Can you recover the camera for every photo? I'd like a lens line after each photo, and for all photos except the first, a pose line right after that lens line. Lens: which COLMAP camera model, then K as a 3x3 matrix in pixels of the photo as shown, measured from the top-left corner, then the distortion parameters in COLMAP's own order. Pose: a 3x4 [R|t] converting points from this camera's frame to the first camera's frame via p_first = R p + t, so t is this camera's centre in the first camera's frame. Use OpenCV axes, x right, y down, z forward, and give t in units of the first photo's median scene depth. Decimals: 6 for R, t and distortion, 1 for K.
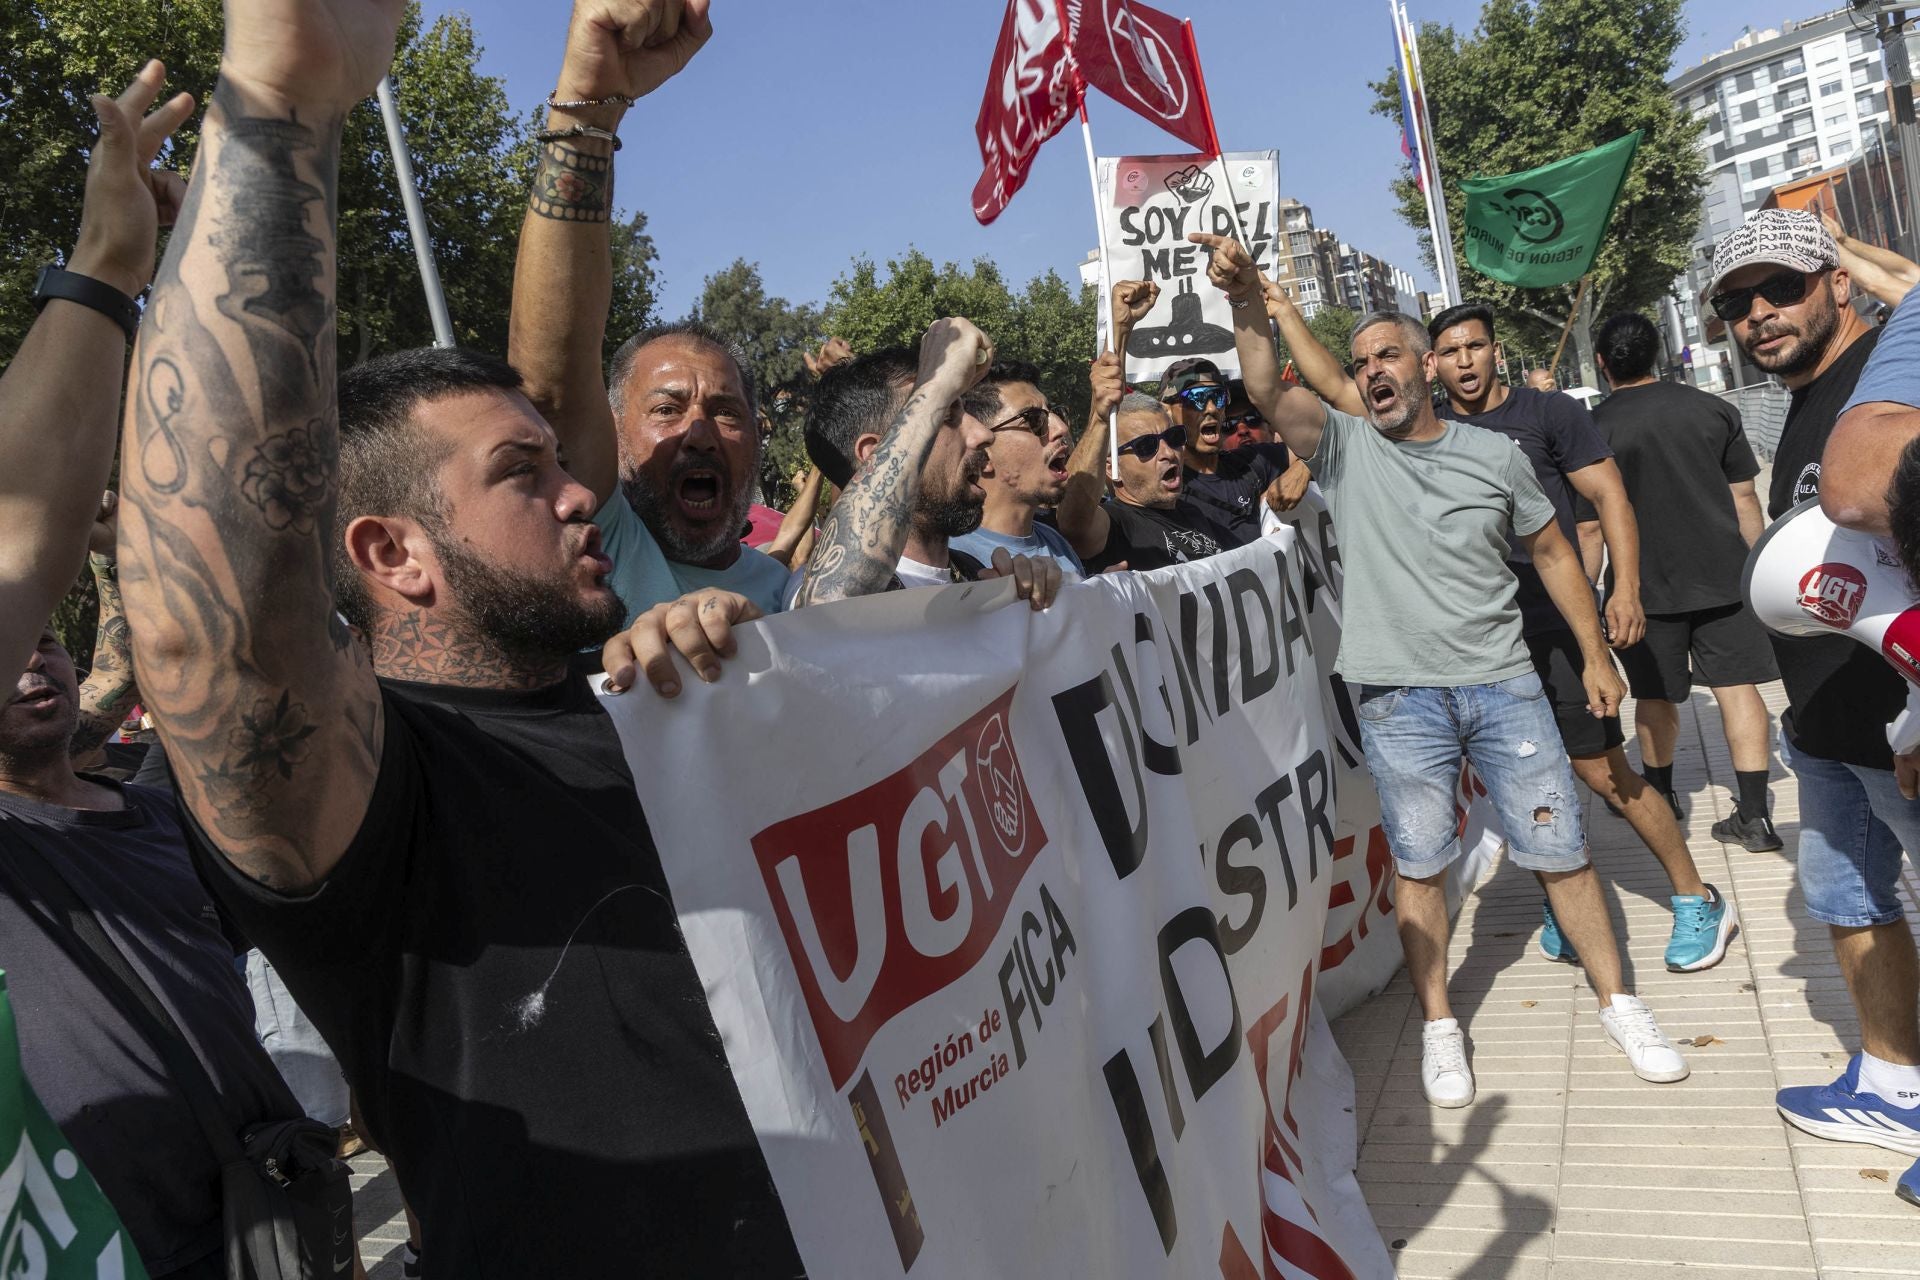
lens RADIAL K [[1307.3, 0, 960.0], [0, 1307.3, 640.0], [0, 0, 1]] dist [0.010869, 0.001136]
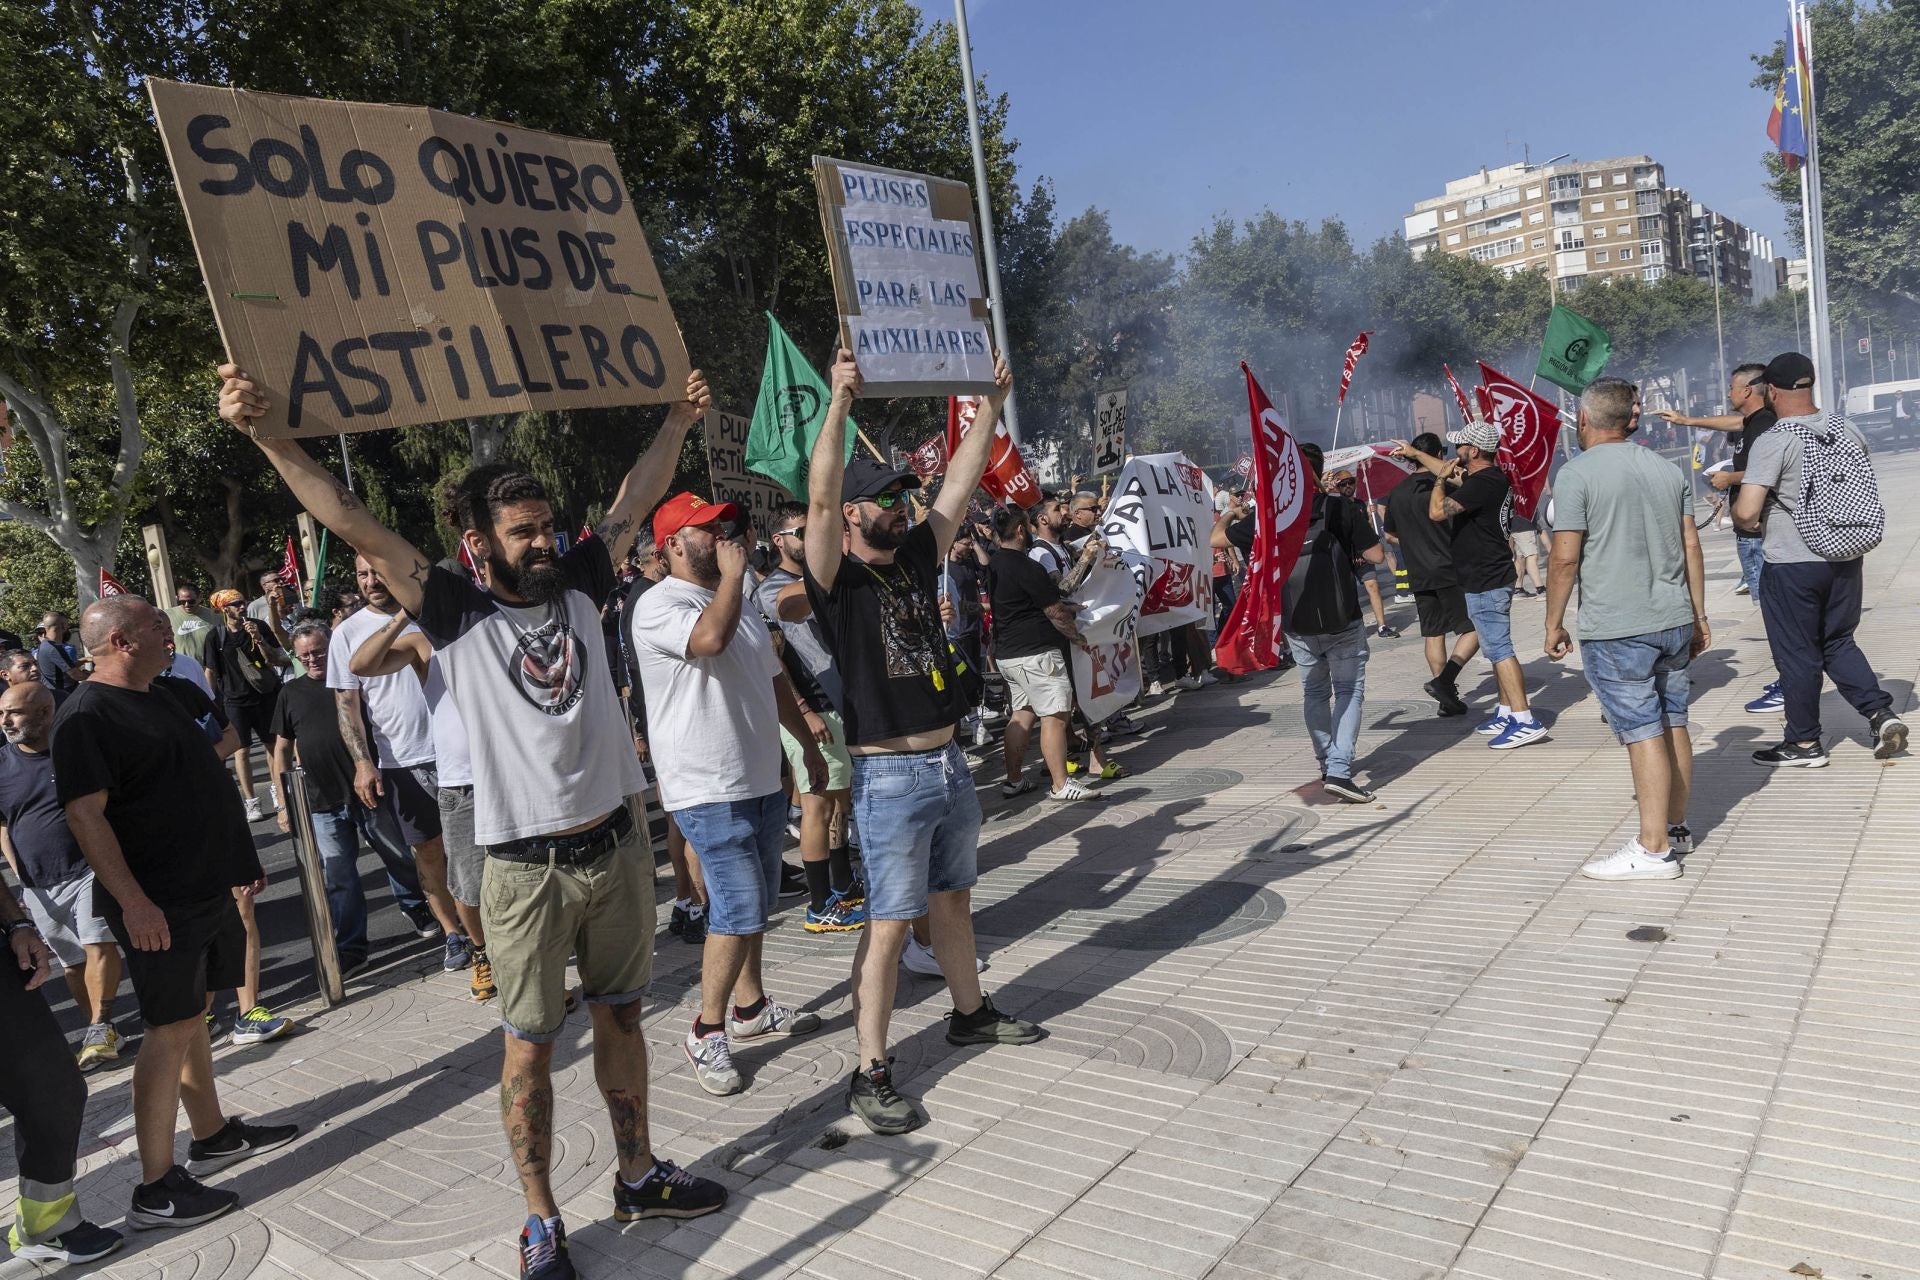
lens RADIAL K [[1281.7, 0, 966.1], [0, 1281.7, 644.3], [0, 0, 1]] dist [0.007310, 0.002134]
pose [[0.976080, 0.100997, -0.192530, -0.040263], [-0.090623, 0.993955, 0.061970, 0.015374], [0.197625, -0.043040, 0.979332, -0.102501]]
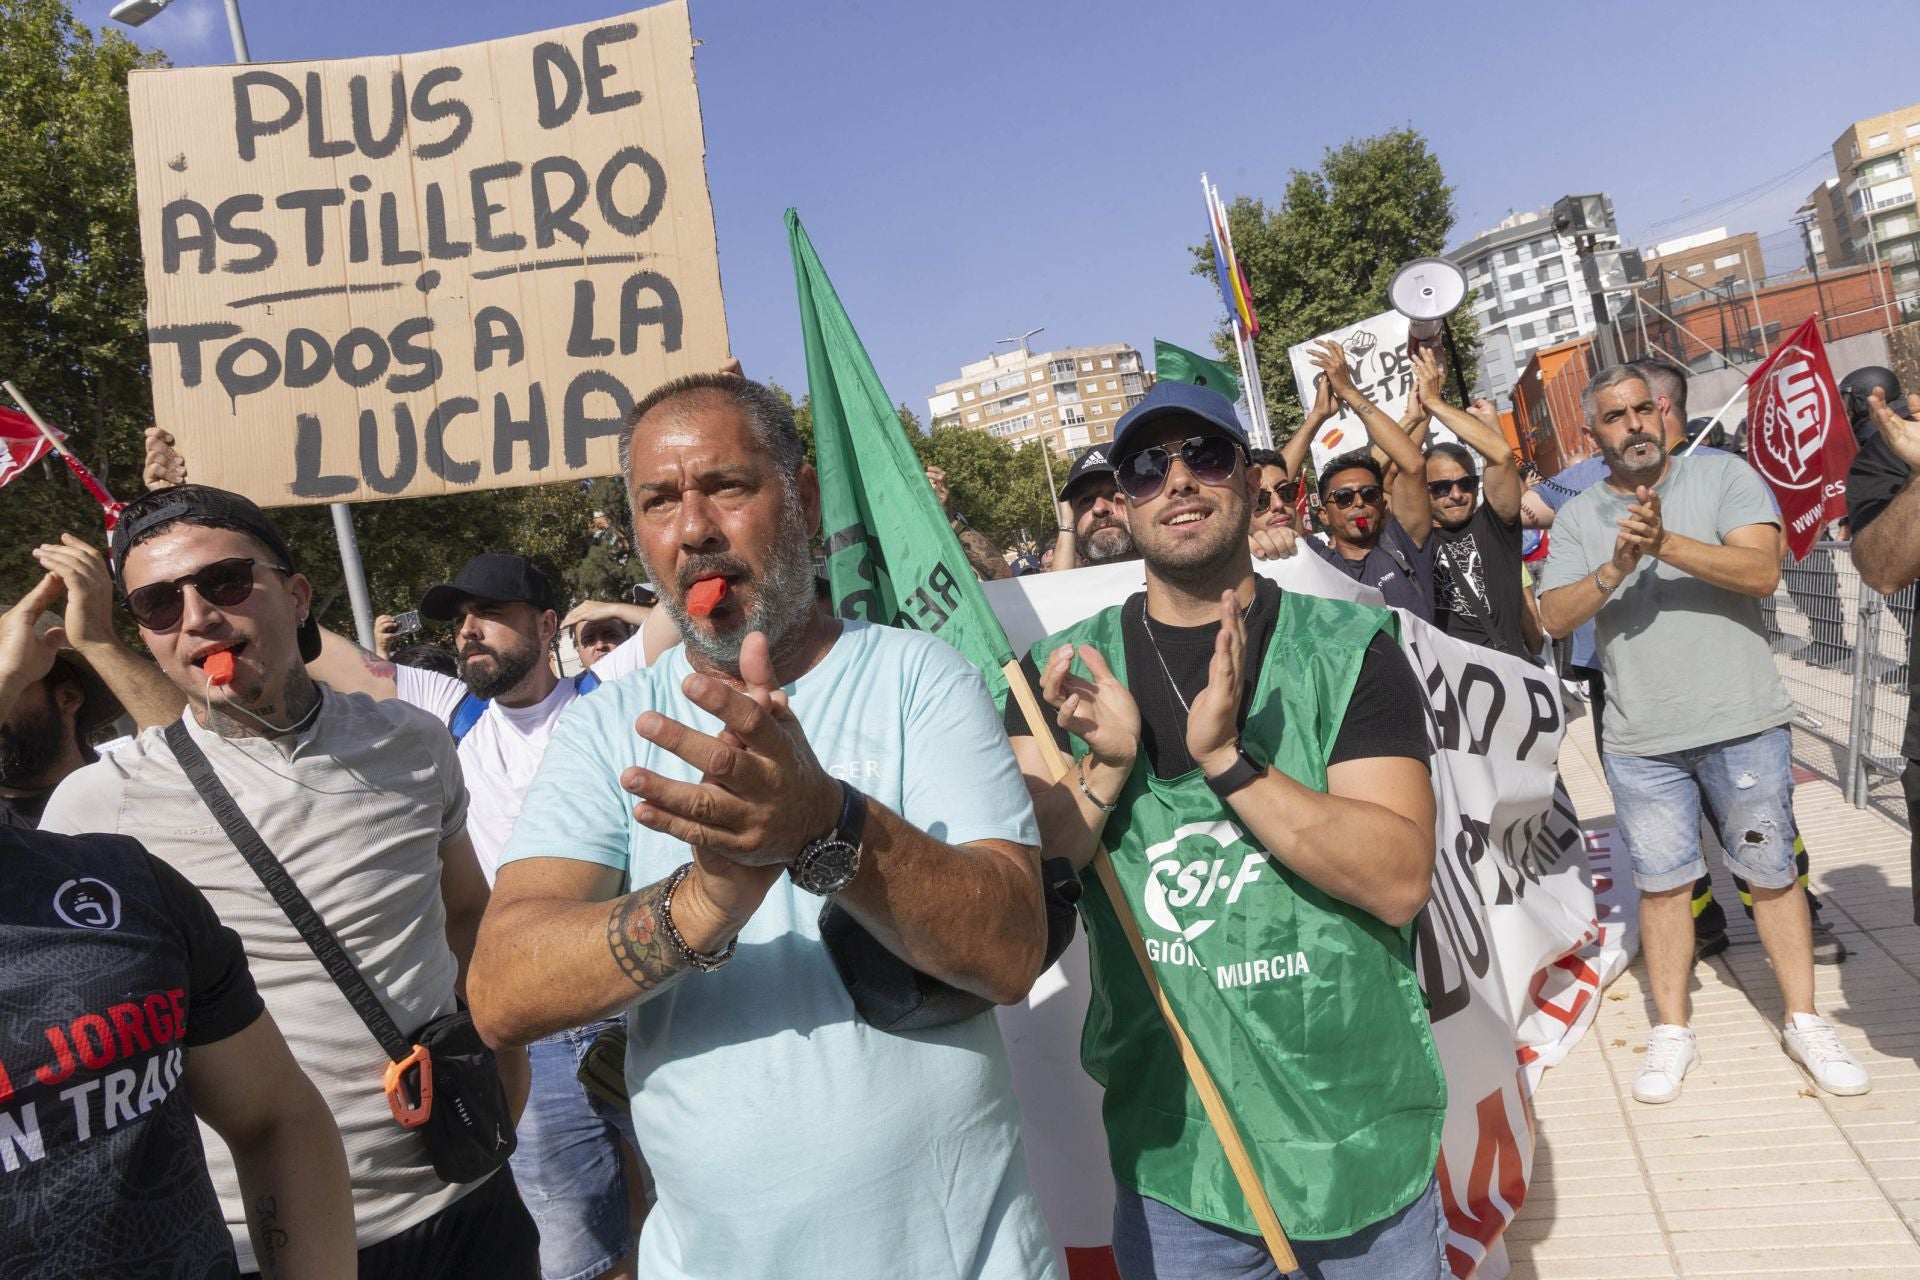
lens RADIAL K [[1281.7, 0, 966.1], [0, 1281.7, 644.3], [0, 0, 1]] dist [0.007310, 0.002134]
pose [[0.992789, 0.001876, 0.119862, -0.004497], [0.008639, 0.996158, -0.087144, 0.002146], [-0.119565, 0.087551, 0.988959, -0.019703]]
